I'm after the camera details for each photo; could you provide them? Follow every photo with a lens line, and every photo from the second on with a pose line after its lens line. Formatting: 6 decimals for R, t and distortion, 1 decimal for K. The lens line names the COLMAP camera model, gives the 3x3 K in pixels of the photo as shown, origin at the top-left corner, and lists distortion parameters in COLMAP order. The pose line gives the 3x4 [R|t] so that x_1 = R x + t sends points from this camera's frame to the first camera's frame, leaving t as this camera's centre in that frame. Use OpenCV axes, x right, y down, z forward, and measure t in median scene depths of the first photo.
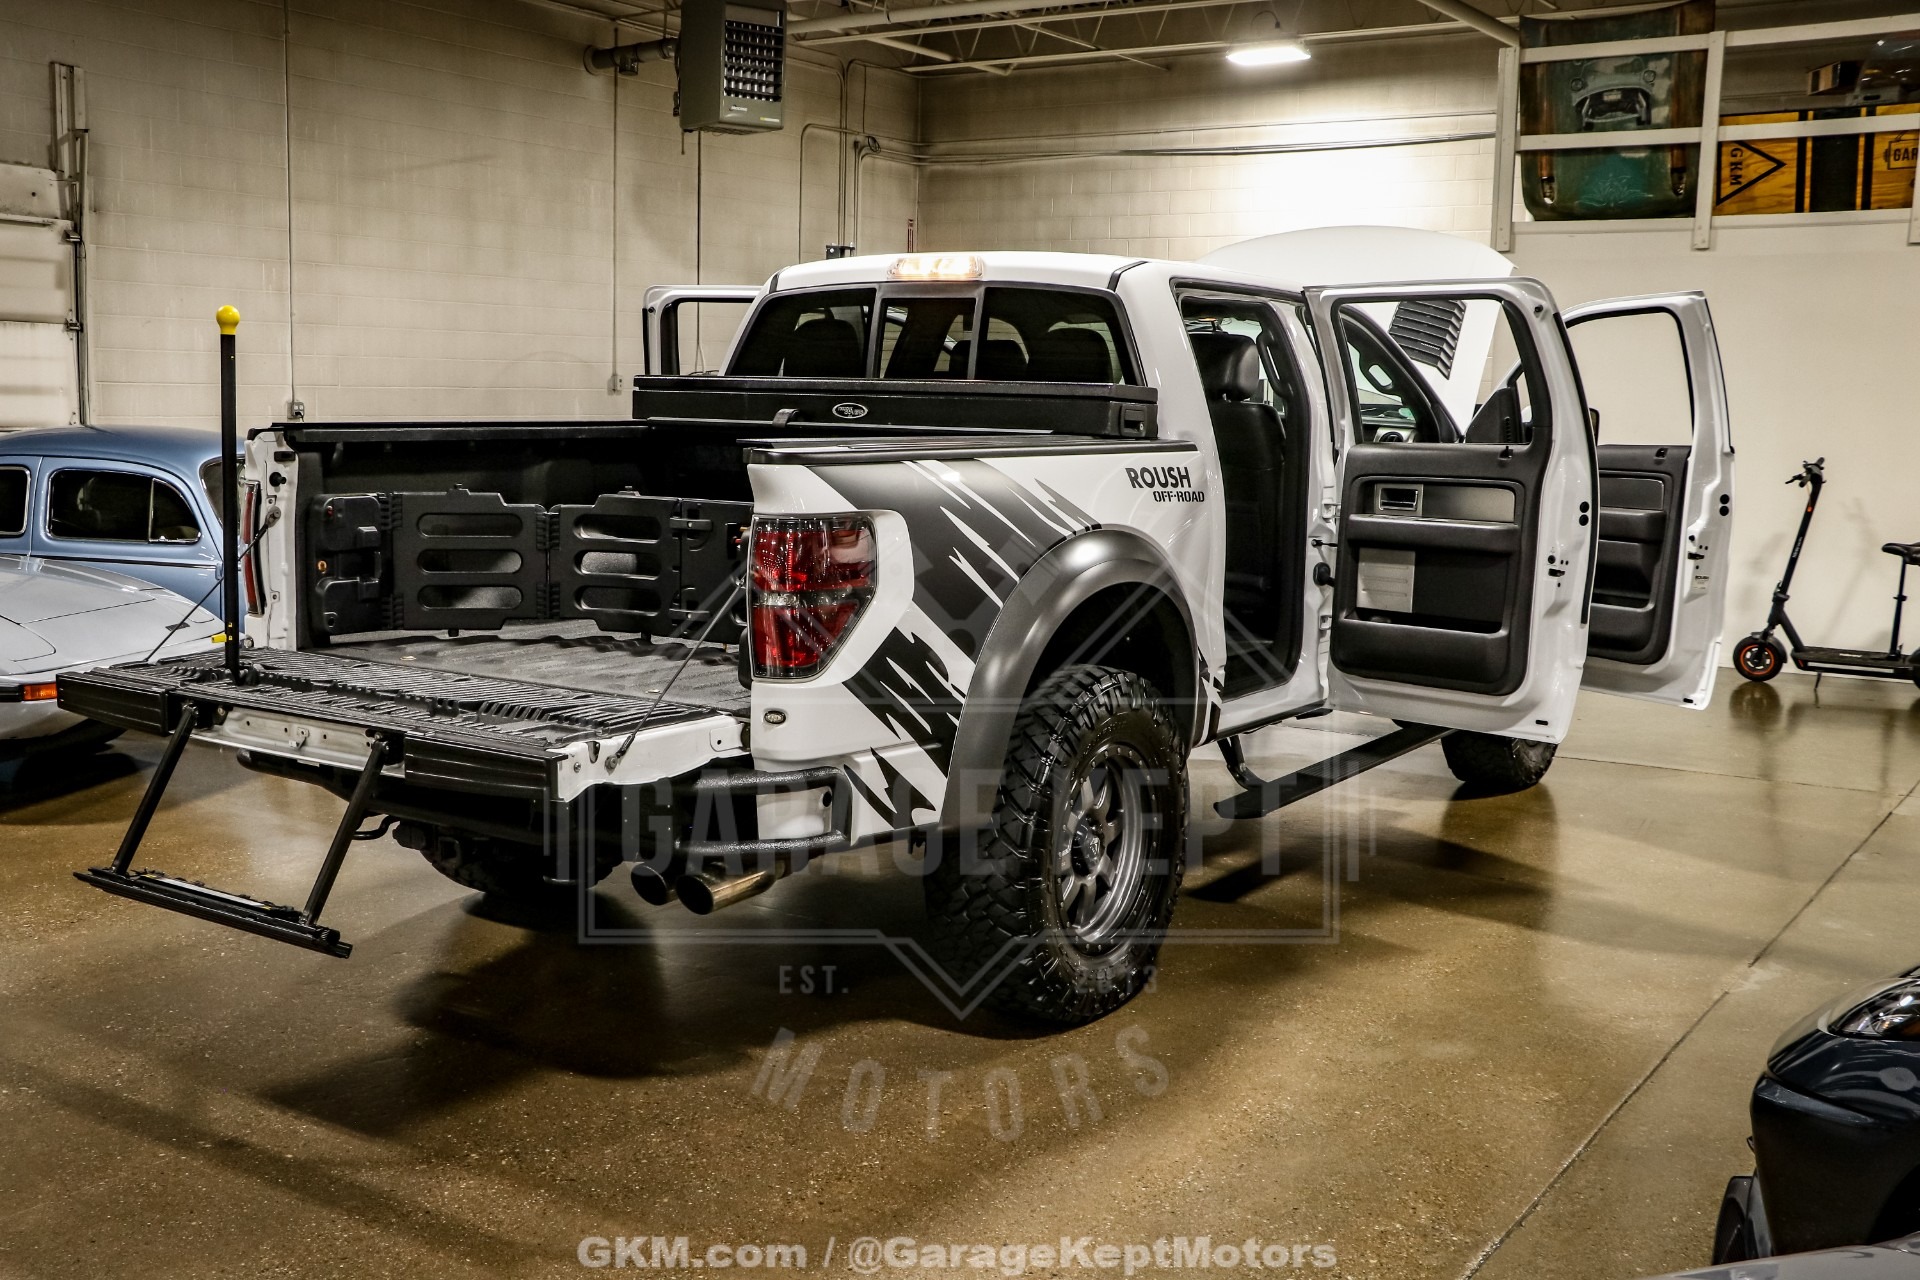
lens RADIAL K [[1938.3, 0, 960.0], [0, 1938.3, 640.0], [0, 0, 1]] dist [-0.167240, 0.366704]
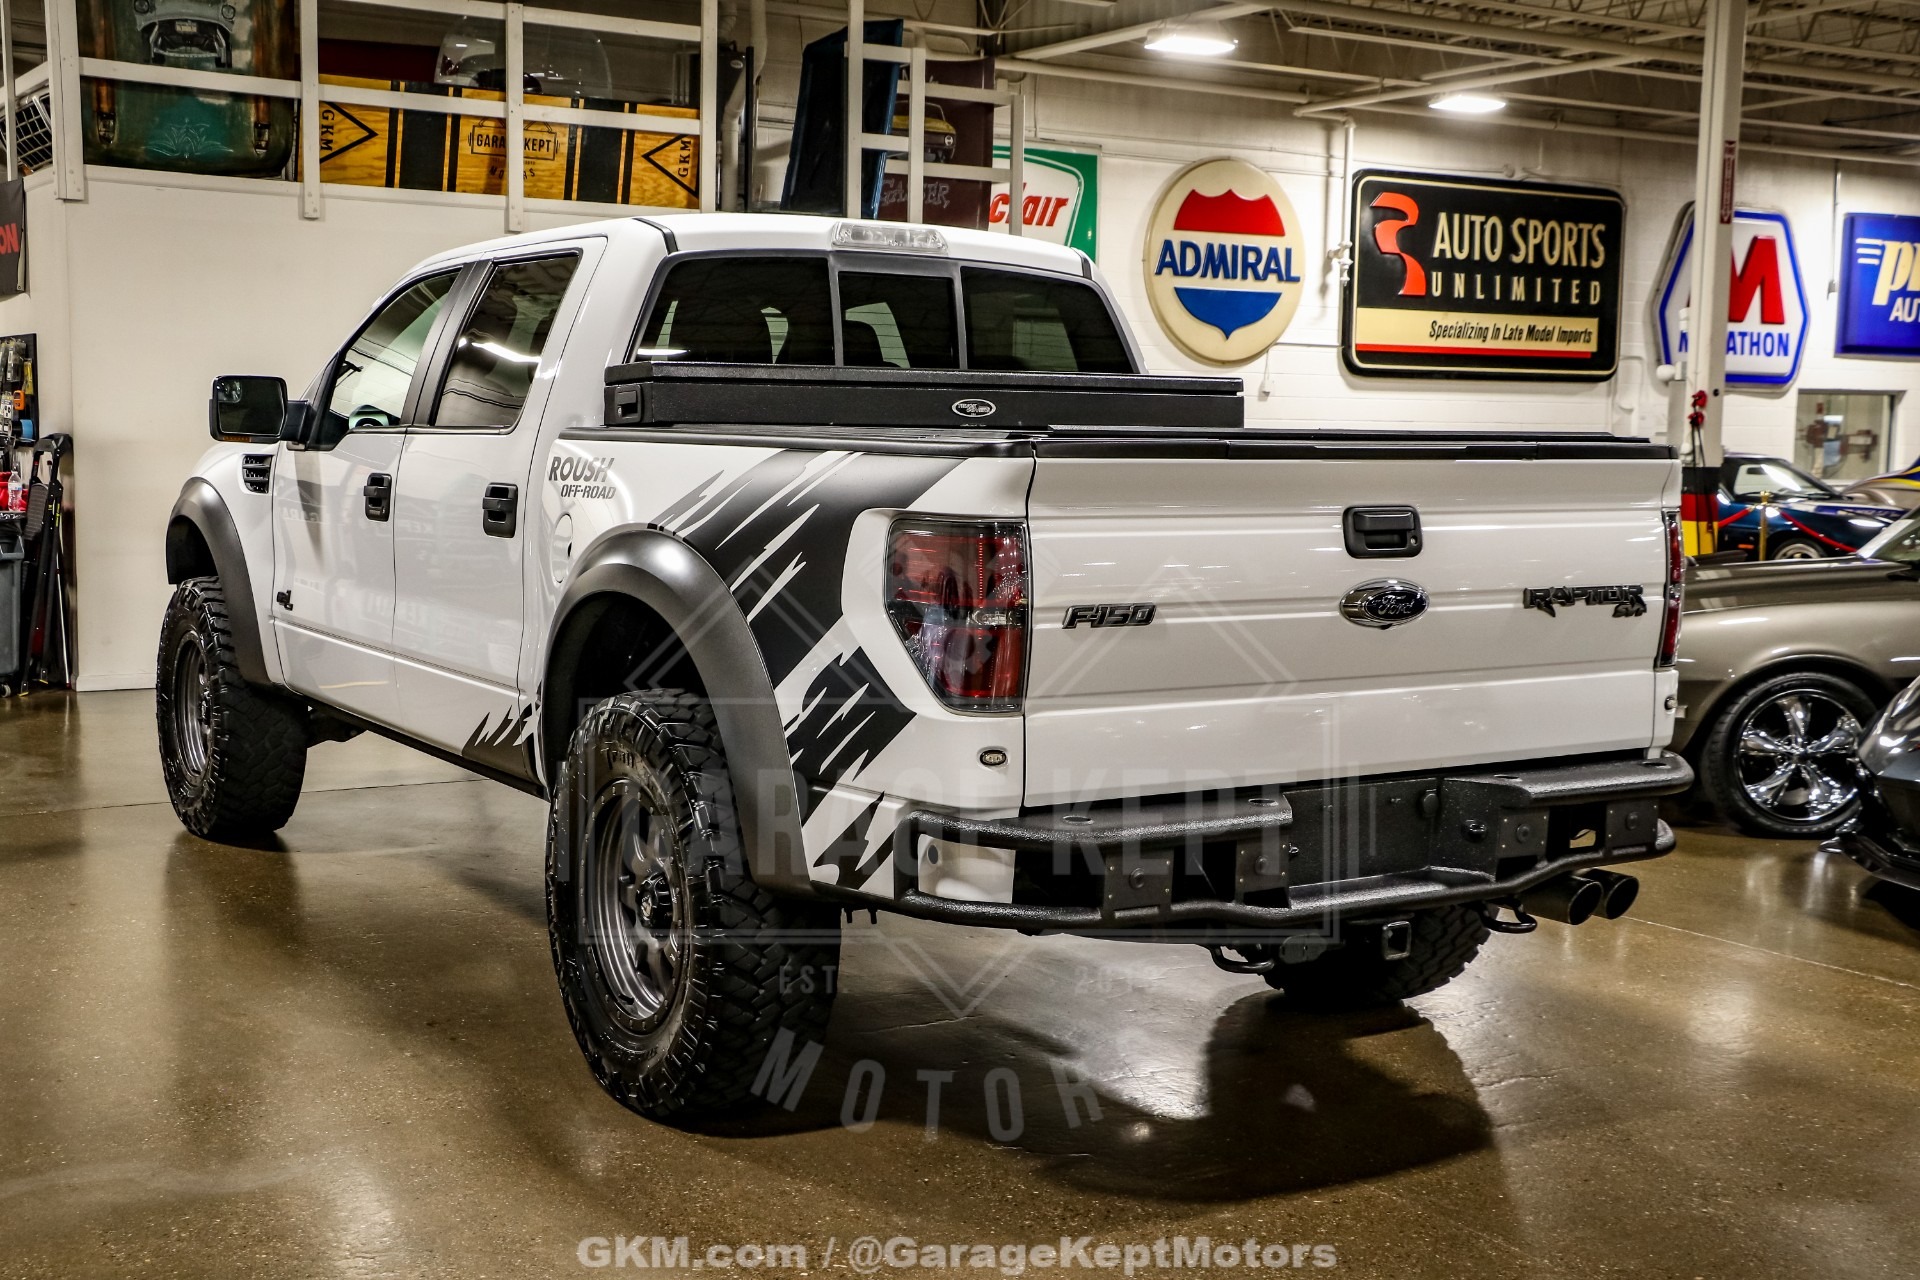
lens RADIAL K [[2247.9, 0, 960.0], [0, 2247.9, 640.0], [0, 0, 1]] dist [-0.047787, 0.362000]
pose [[0.392428, -0.102715, 0.914030, -0.608769], [0.111879, 0.991697, 0.063409, -0.050977], [-0.912953, 0.077377, 0.400661, 0.388266]]
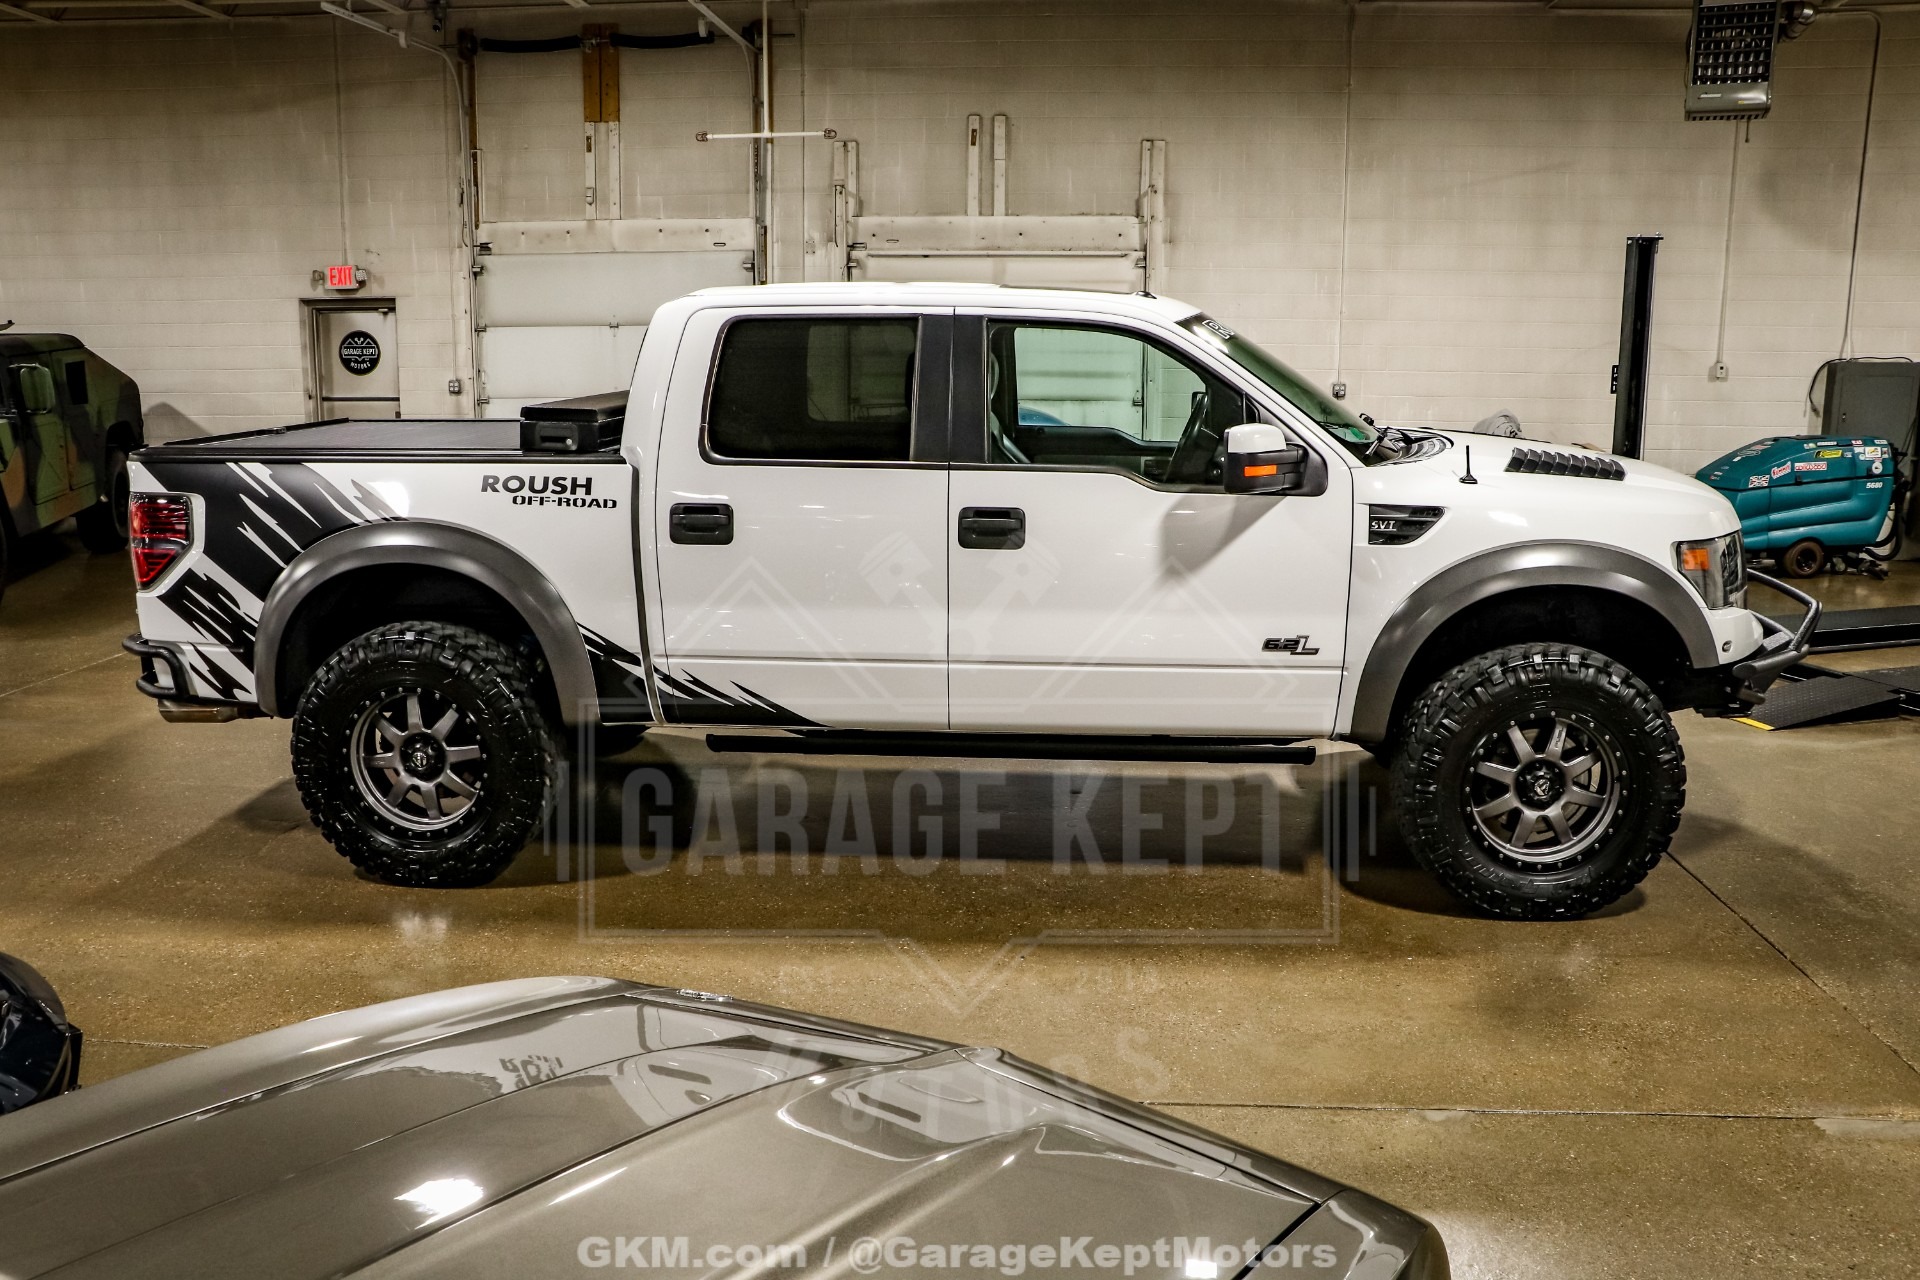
lens RADIAL K [[1541.9, 0, 945.9], [0, 1541.9, 636.8], [0, 0, 1]] dist [-0.117597, 0.098749]
pose [[0.478314, 0.156186, -0.864189, 0.617769], [-0.108272, 0.987038, 0.118462, -0.075734], [0.871489, 0.036905, 0.489024, 0.436588]]
